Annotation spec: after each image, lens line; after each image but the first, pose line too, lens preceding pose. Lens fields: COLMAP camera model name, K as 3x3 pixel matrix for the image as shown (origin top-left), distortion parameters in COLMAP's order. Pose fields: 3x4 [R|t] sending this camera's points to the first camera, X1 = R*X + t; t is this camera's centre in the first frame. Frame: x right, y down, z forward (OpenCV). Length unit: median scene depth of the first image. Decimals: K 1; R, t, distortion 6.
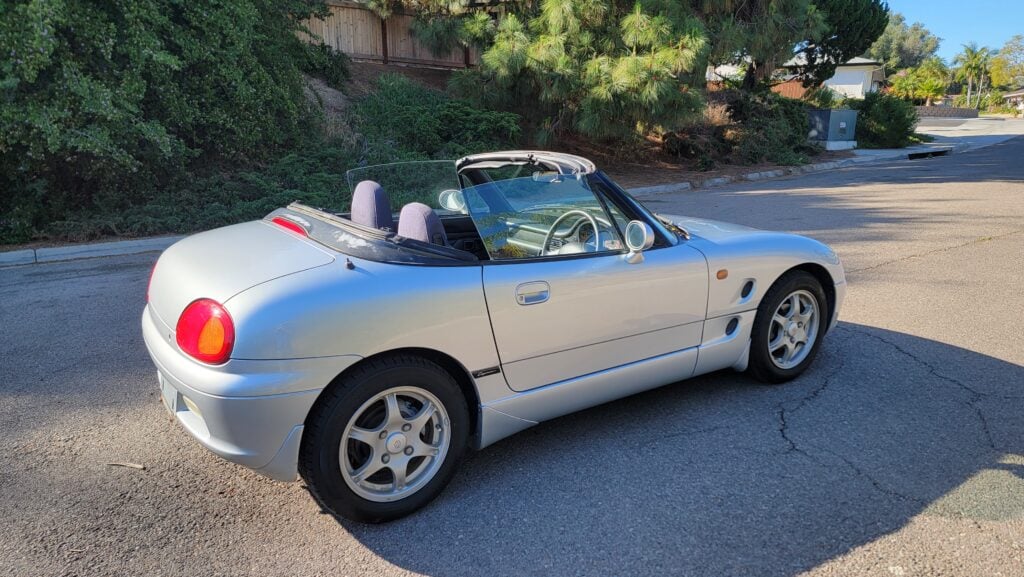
lens RADIAL K [[722.5, 0, 539.7], [0, 722.5, 315.9], [0, 0, 1]] dist [0.074962, -0.071714]
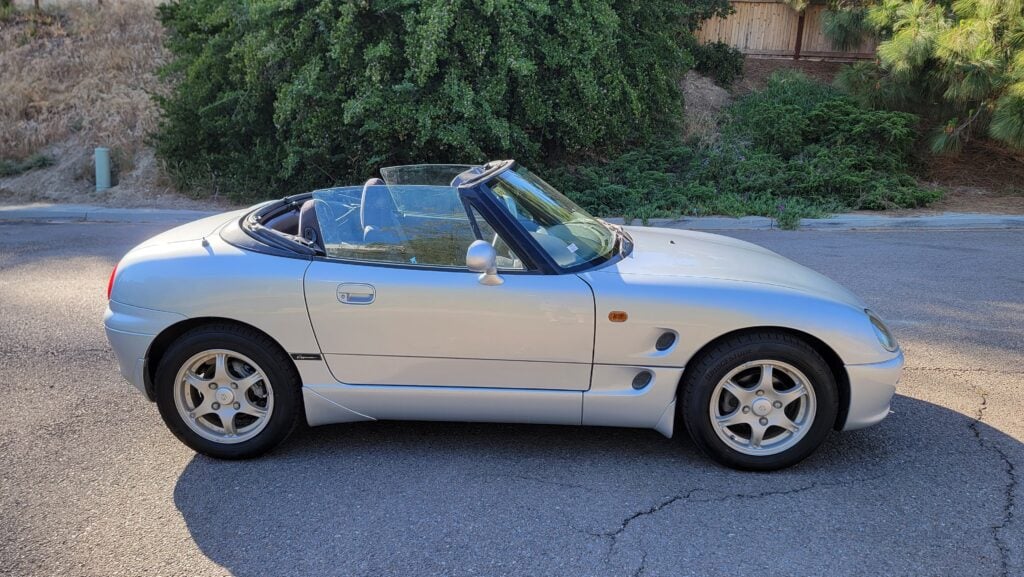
lens RADIAL K [[740.7, 0, 561.1], [0, 740.7, 317.8], [0, 0, 1]] dist [0.083178, -0.102207]
pose [[0.781025, 0.183320, -0.596988, 0.307203], [-0.181246, 0.981338, 0.064224, -0.042351], [0.597620, 0.058041, 0.799676, 0.108927]]
